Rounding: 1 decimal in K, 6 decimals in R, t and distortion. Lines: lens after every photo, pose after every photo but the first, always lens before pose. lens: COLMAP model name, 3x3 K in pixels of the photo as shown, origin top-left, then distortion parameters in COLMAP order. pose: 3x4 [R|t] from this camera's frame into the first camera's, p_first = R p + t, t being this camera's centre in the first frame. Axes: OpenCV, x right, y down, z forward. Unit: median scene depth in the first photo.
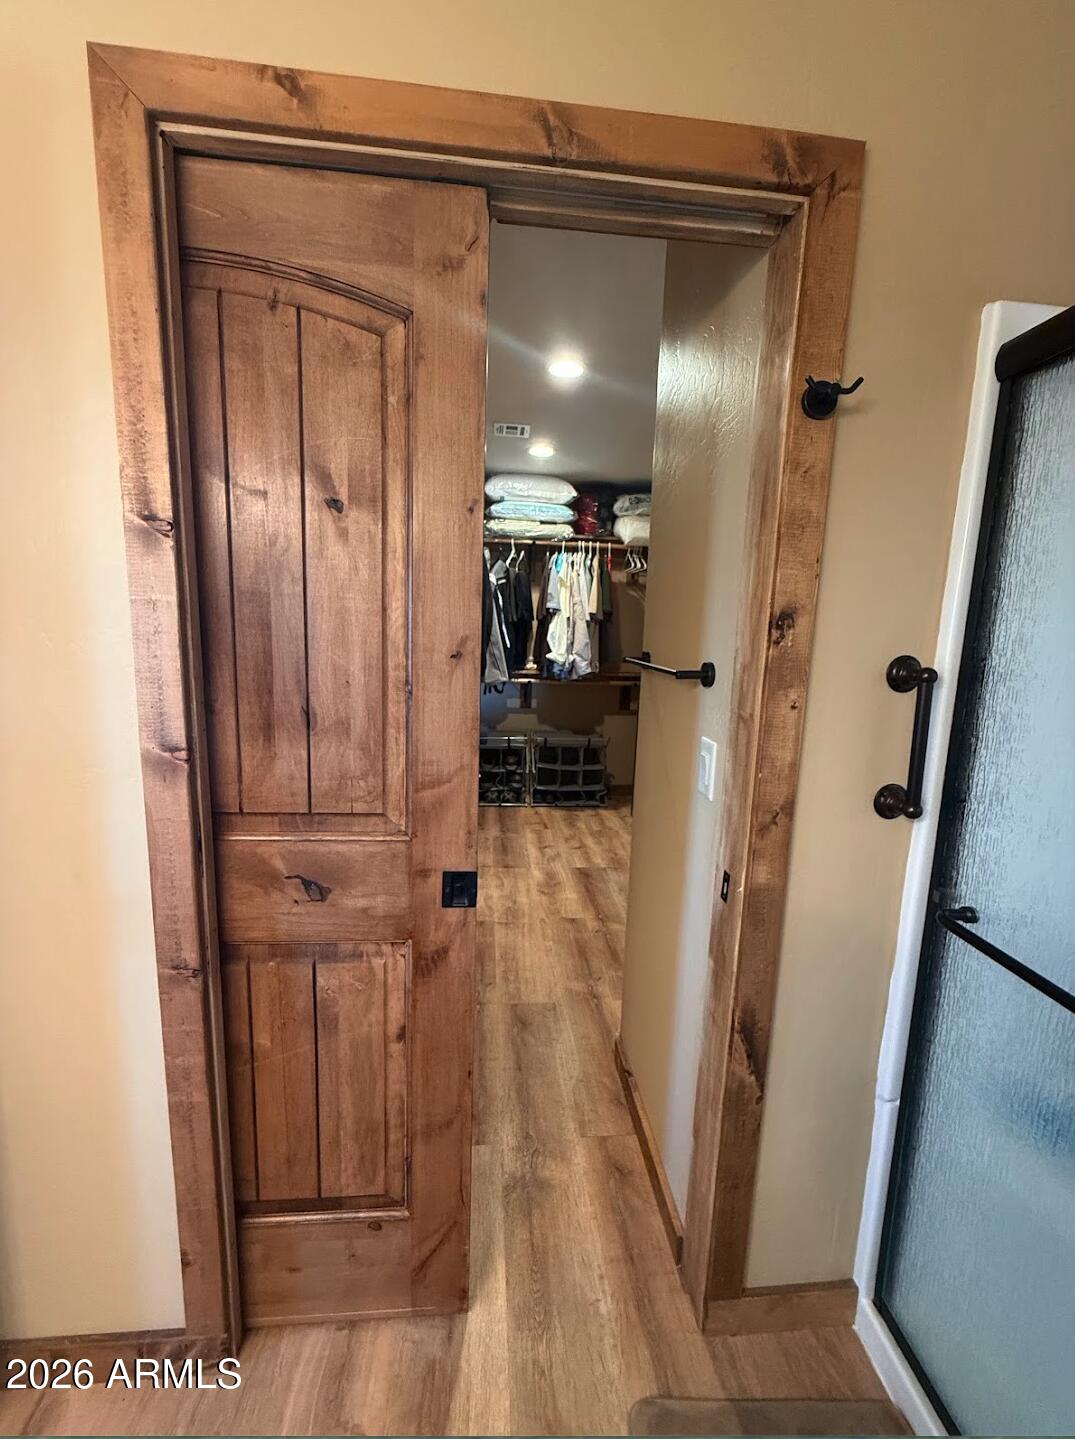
lens RADIAL K [[574.9, 0, 539.2], [0, 574.9, 716.9], [0, 0, 1]] dist [0.000869, -0.000107]
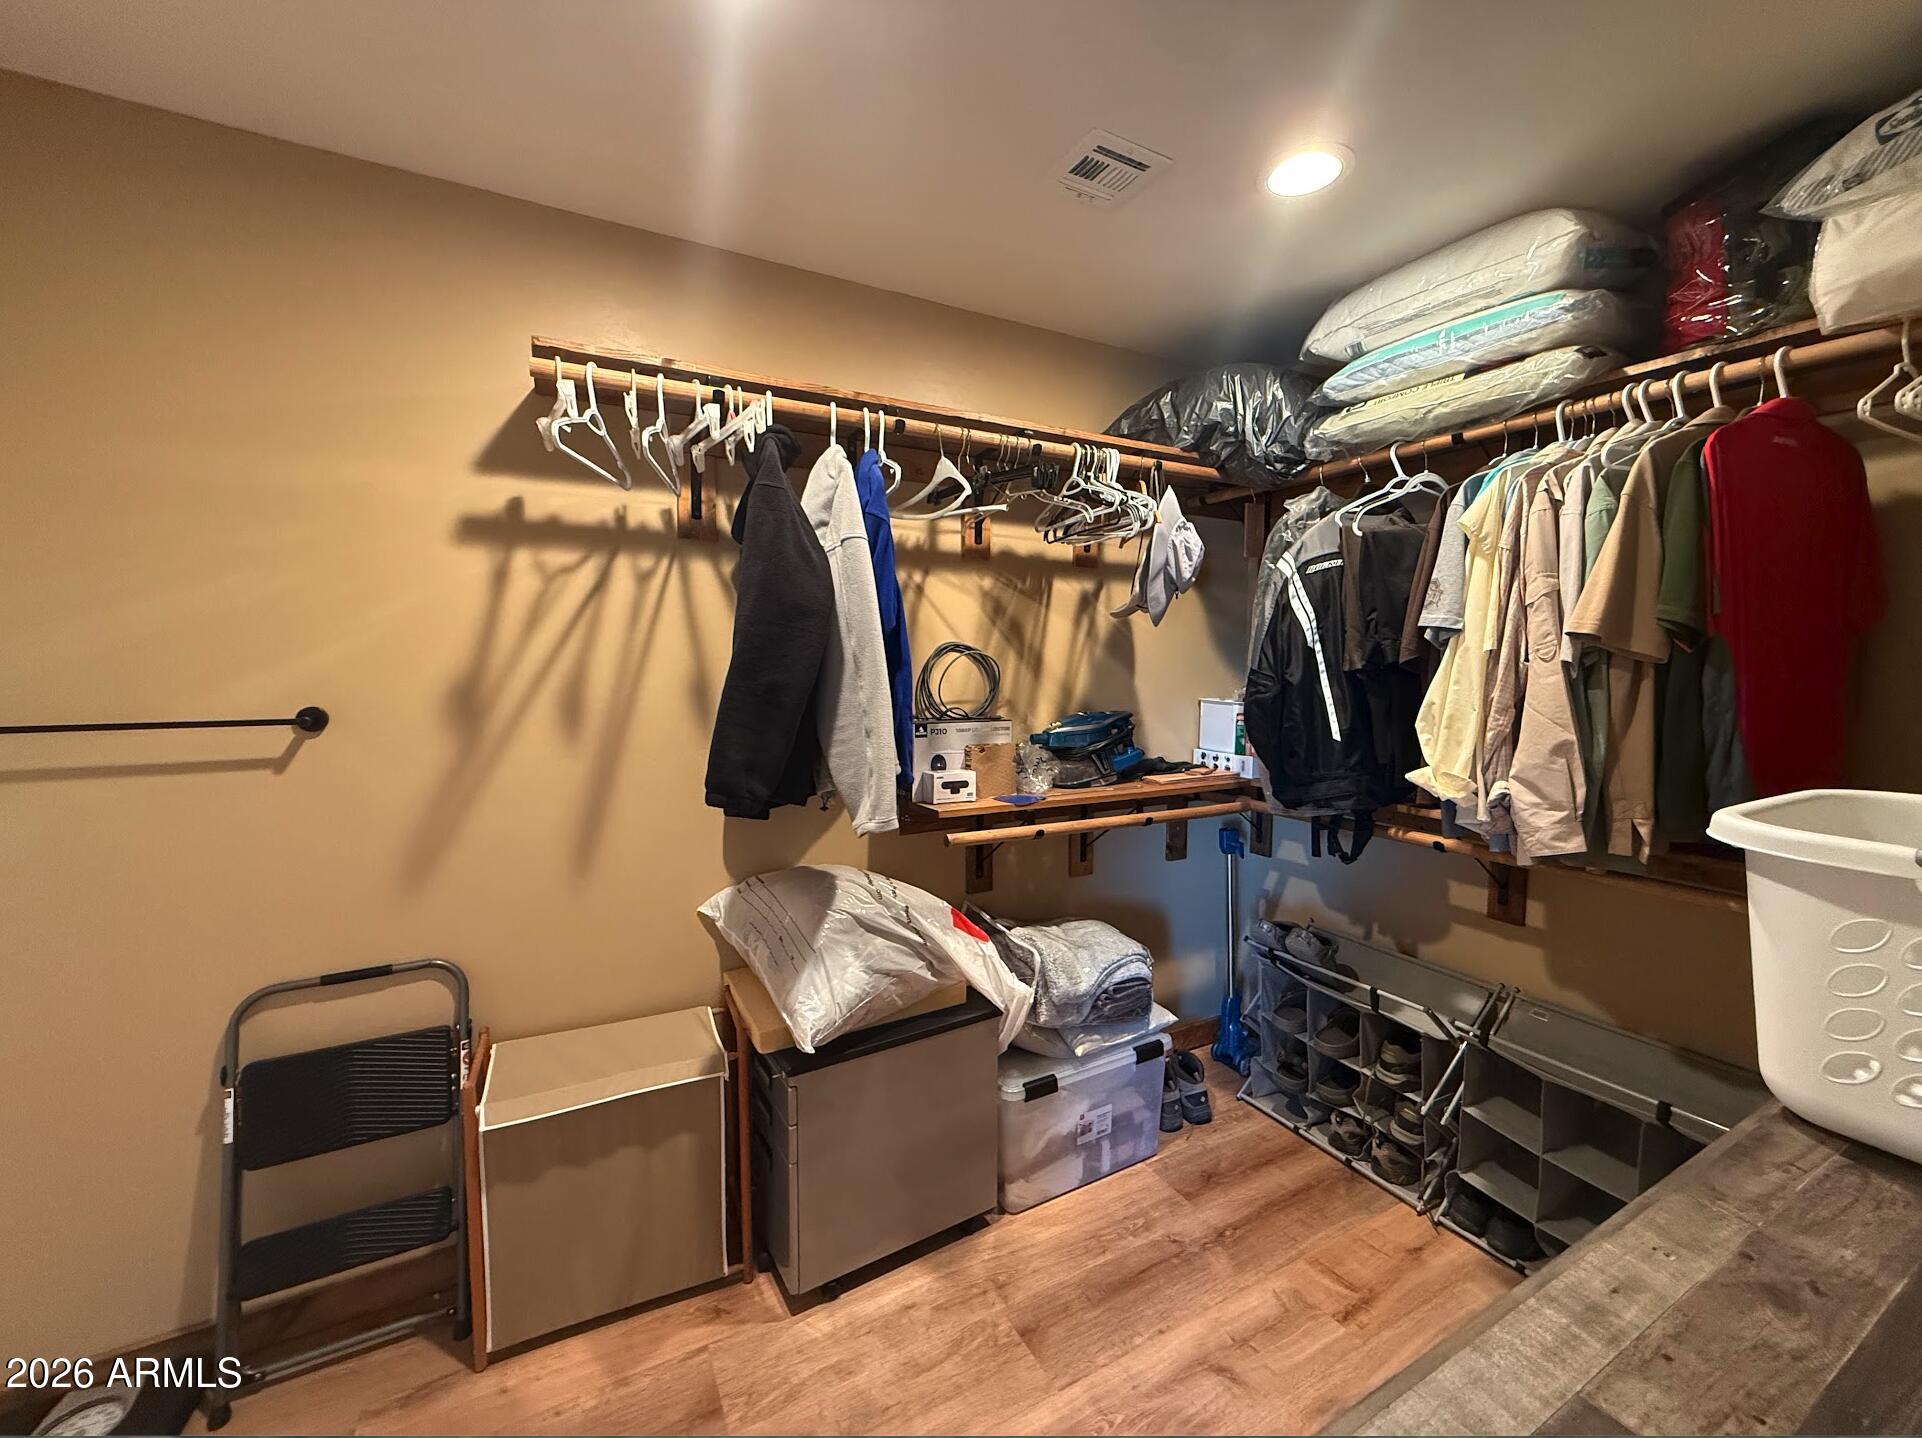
lens RADIAL K [[767.9, 0, 961.0], [0, 767.9, 719.0], [0, 0, 1]] dist [0.000869, -0.000107]
pose [[0.401159, 0.036747, -0.915271, 0.300427], [-0.138675, 0.990115, -0.021029, -0.092776], [0.905451, 0.135361, 0.402289, 0.592486]]
